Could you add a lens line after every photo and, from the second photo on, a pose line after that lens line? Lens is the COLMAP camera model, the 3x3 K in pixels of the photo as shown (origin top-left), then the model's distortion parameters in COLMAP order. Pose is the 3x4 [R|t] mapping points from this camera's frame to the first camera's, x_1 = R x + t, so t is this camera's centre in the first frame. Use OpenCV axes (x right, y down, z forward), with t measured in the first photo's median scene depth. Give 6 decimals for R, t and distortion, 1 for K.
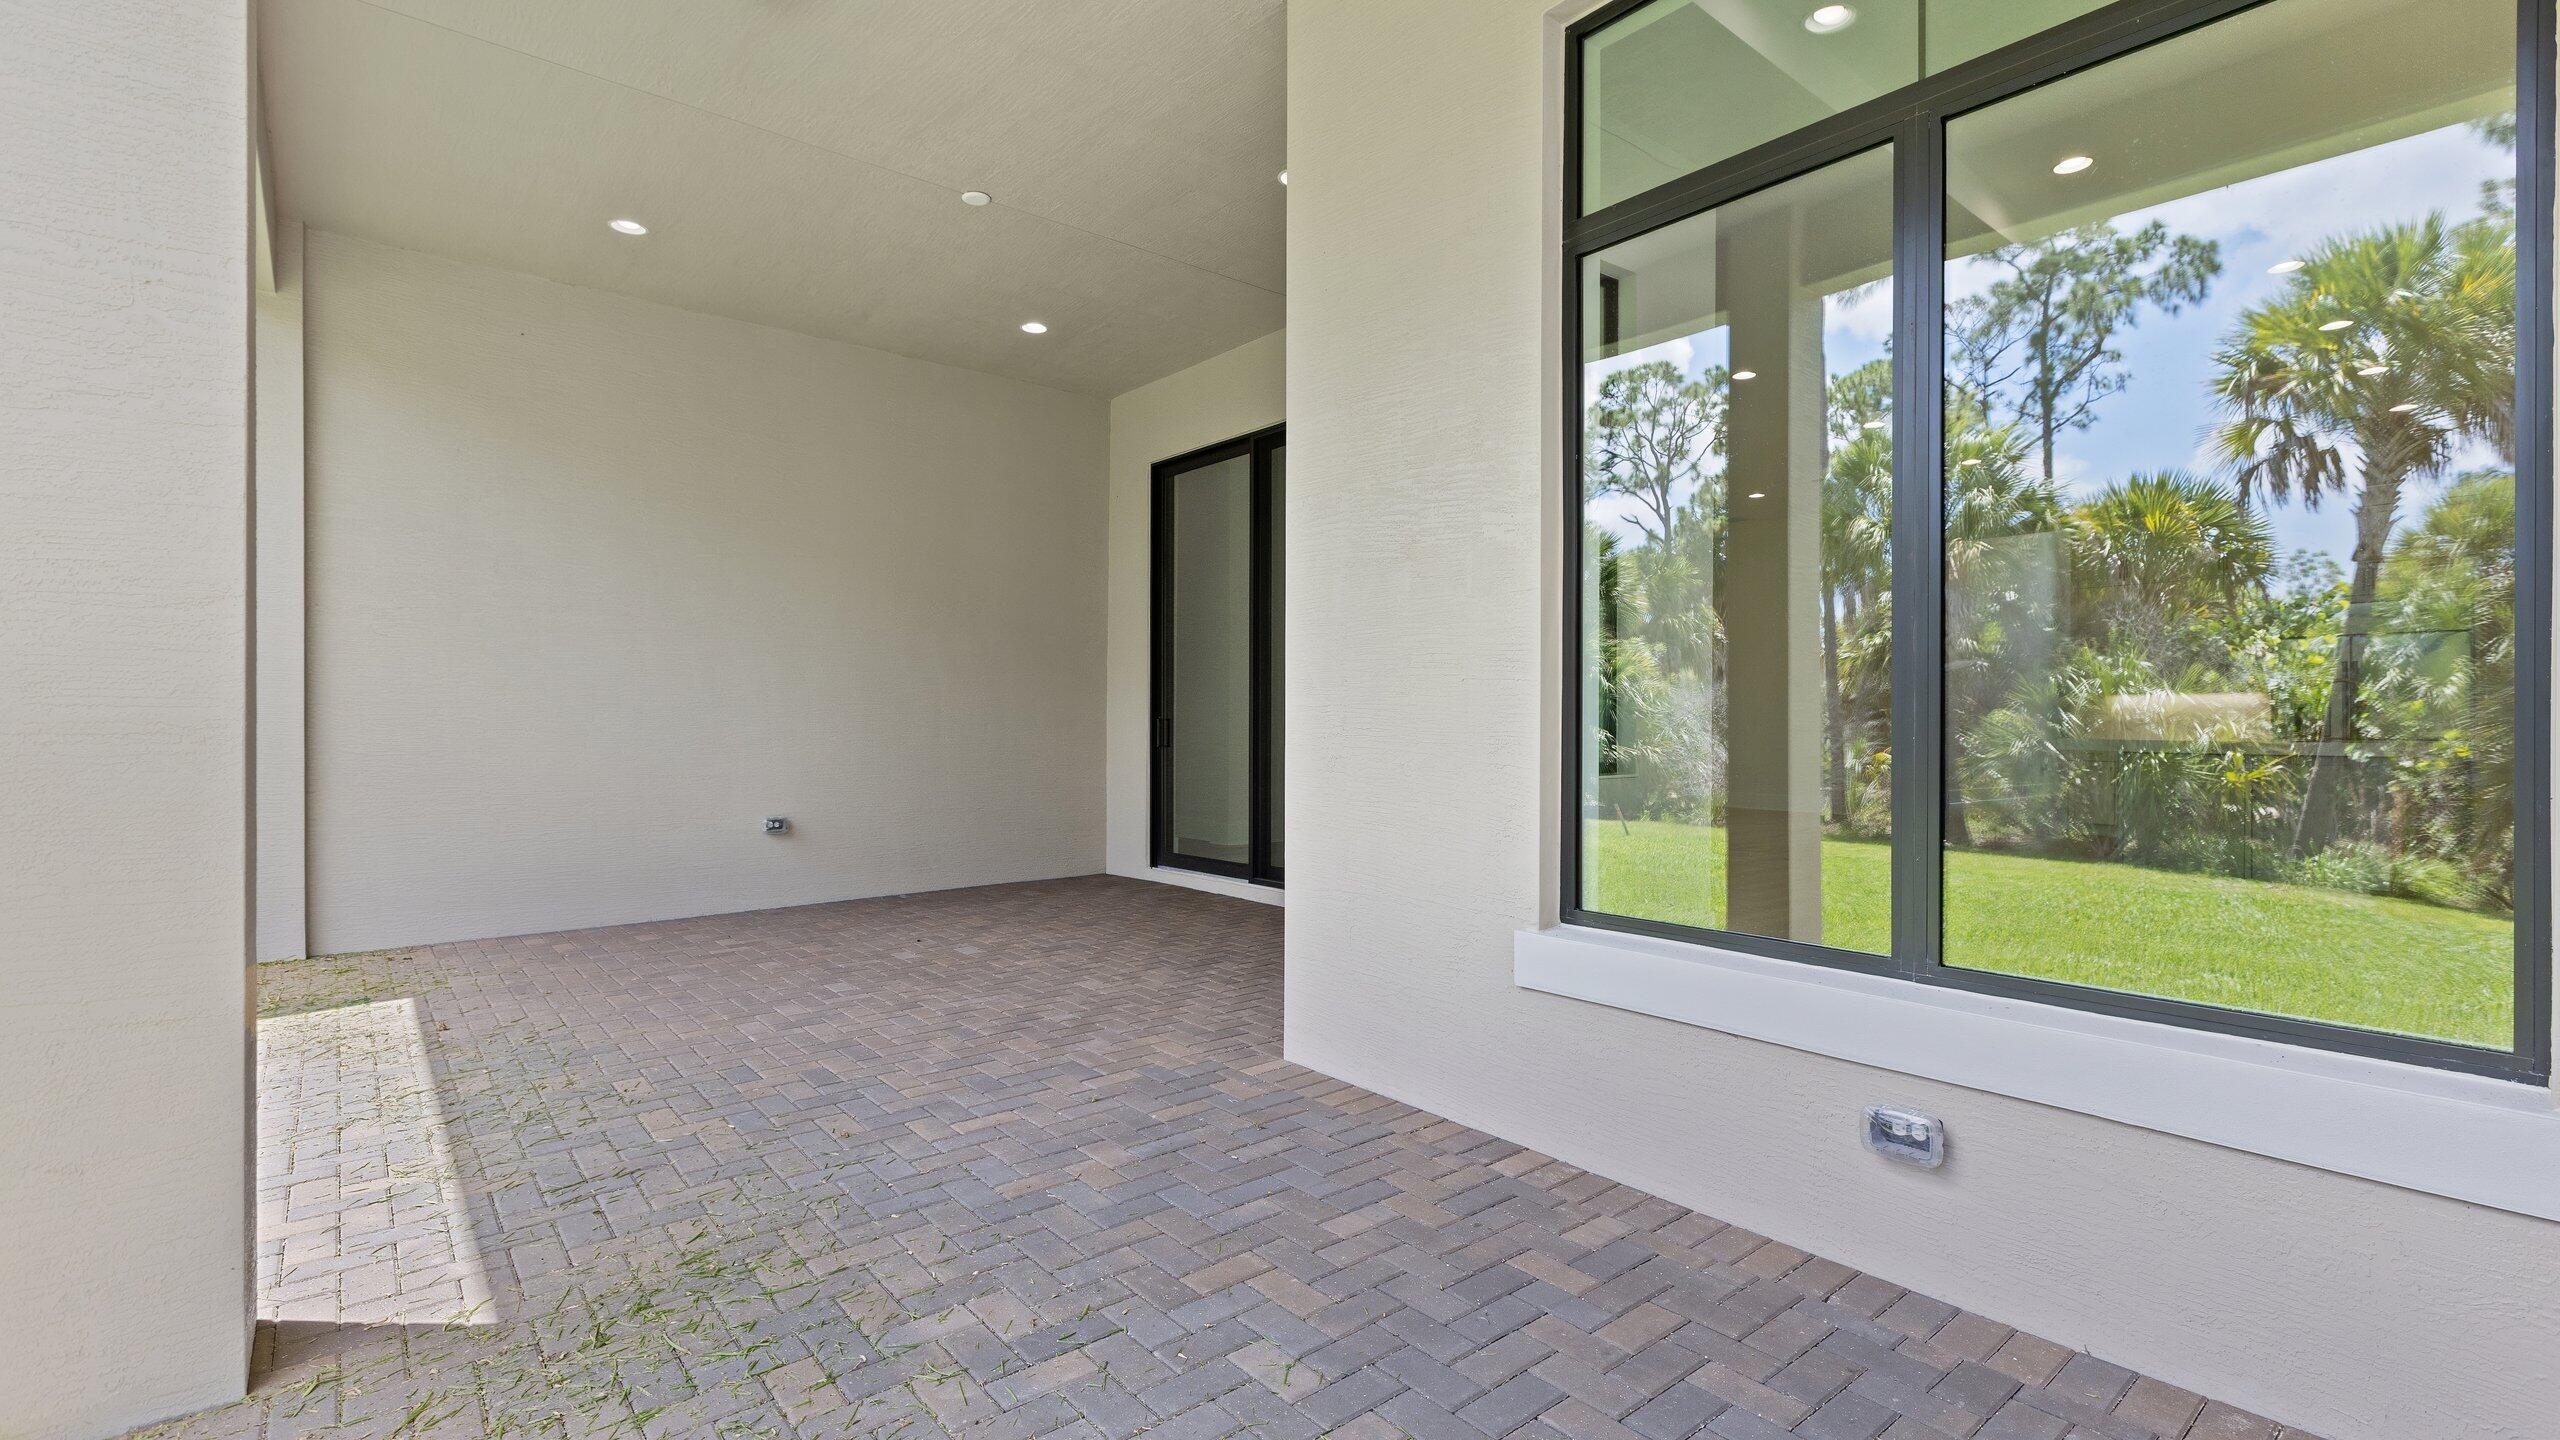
lens RADIAL K [[1135.7, 0, 1273.4], [0, 1135.7, 723.5], [0, 0, 1]] dist [0.000419, -0.000358]
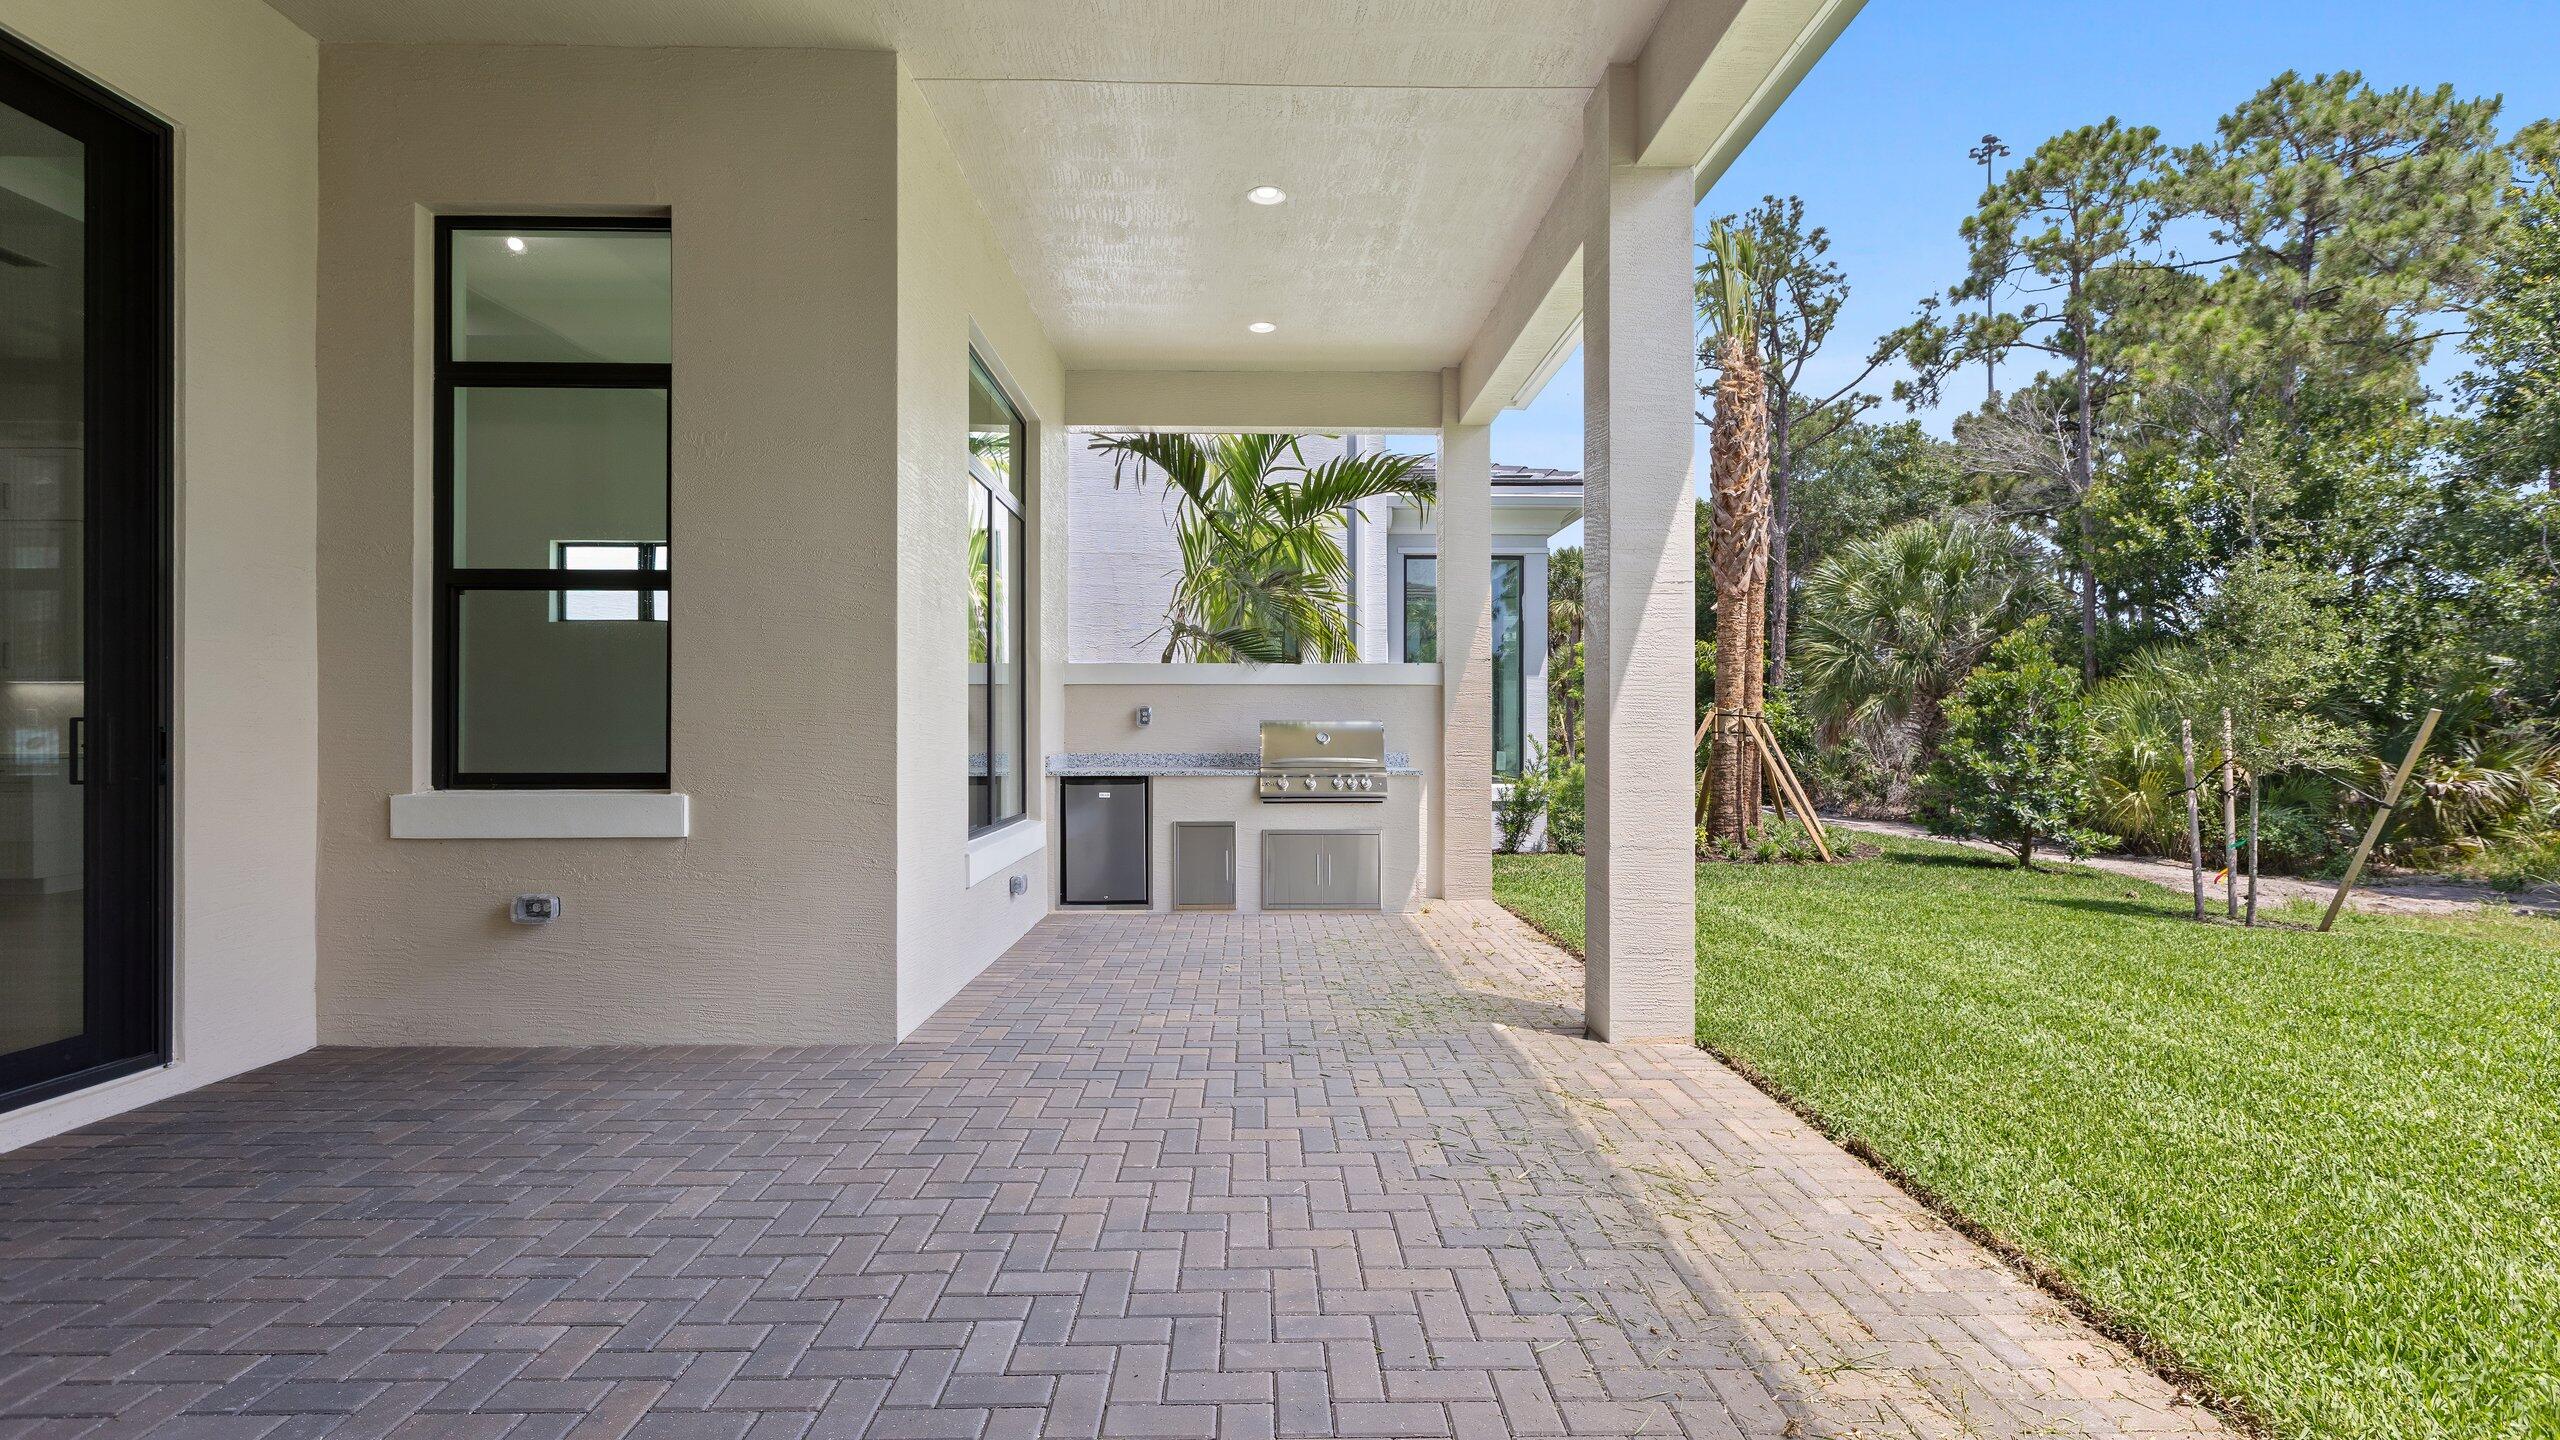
lens RADIAL K [[1155.4, 0, 1283.6], [0, 1155.4, 725.4], [0, 0, 1]] dist [0.001426, -0.001451]
pose [[-0.789407, 0.002403, 0.613865, -1.102546], [0.005586, 0.999979, 0.003269, -0.006623], [-0.613845, 0.006009, -0.789404, 1.902141]]
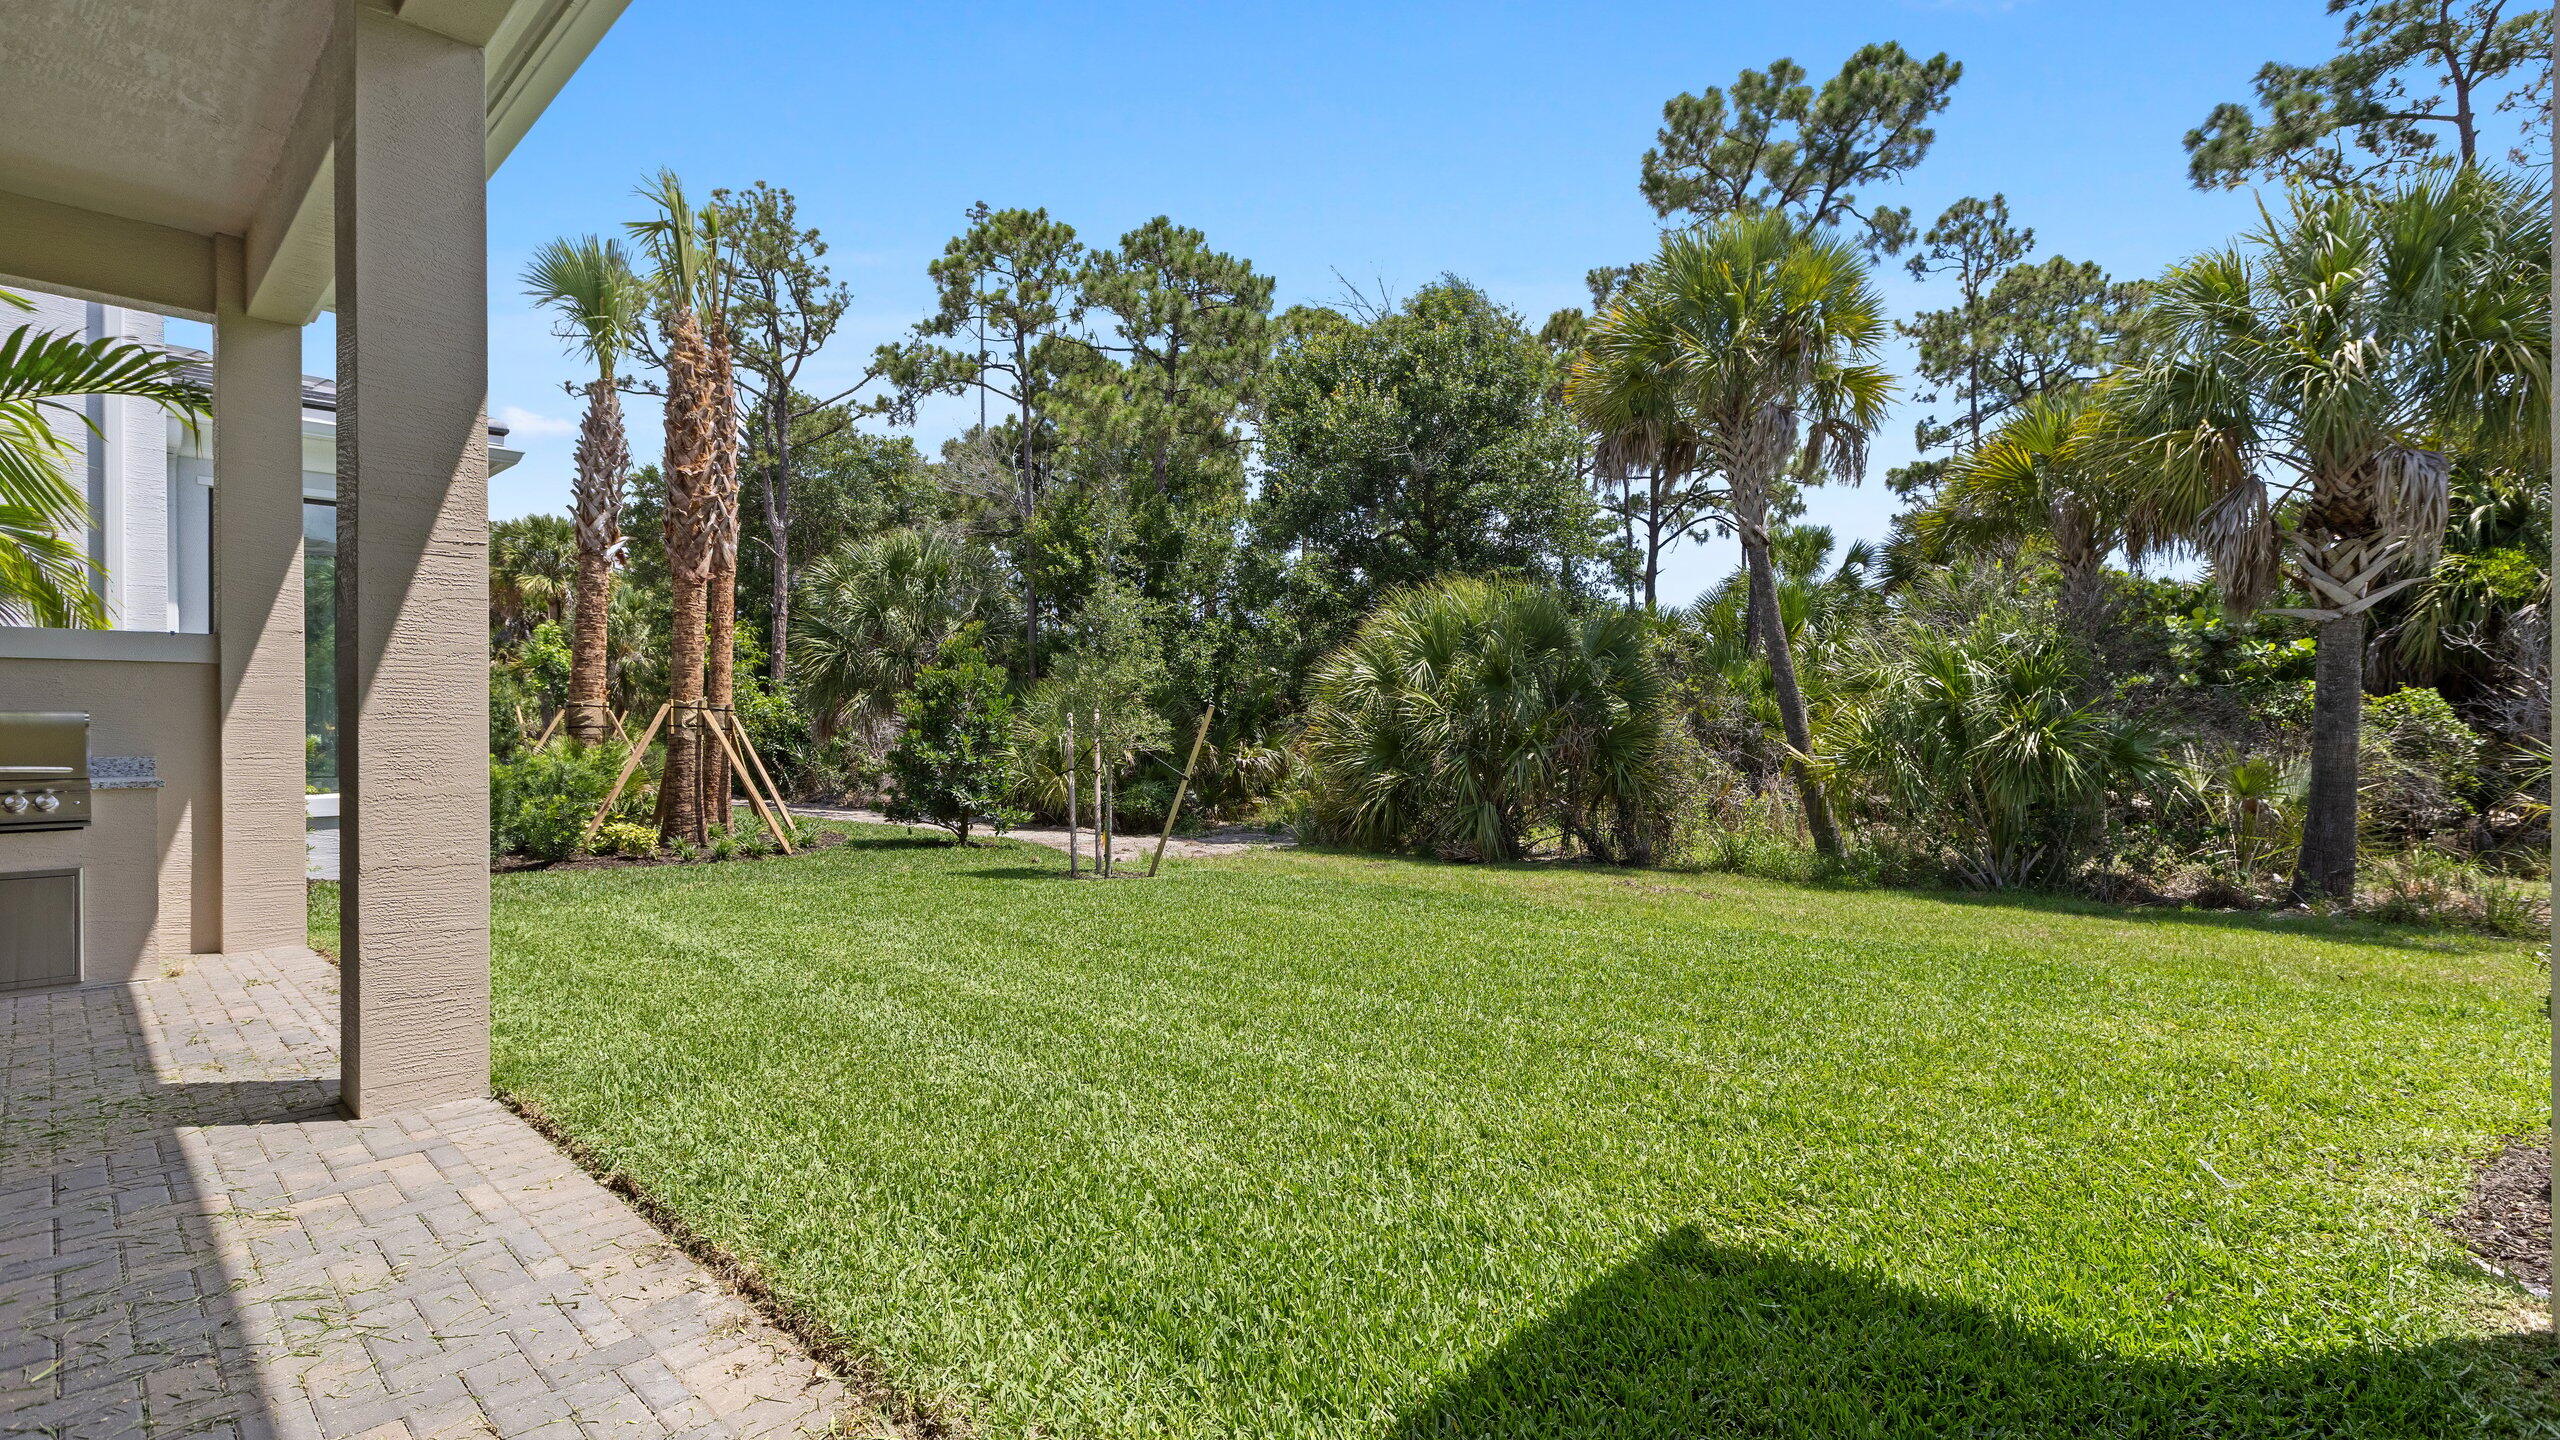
lens RADIAL K [[1143.6, 0, 1280.0], [0, 1143.6, 720.0], [0, 0, 1]] dist [0.001592, 0.000289]
pose [[-0.990697, 0.004093, -0.136024, -1.263073], [0.003102, 0.999967, 0.007492, -0.001460], [0.136050, 0.007000, -0.990677, 1.769212]]
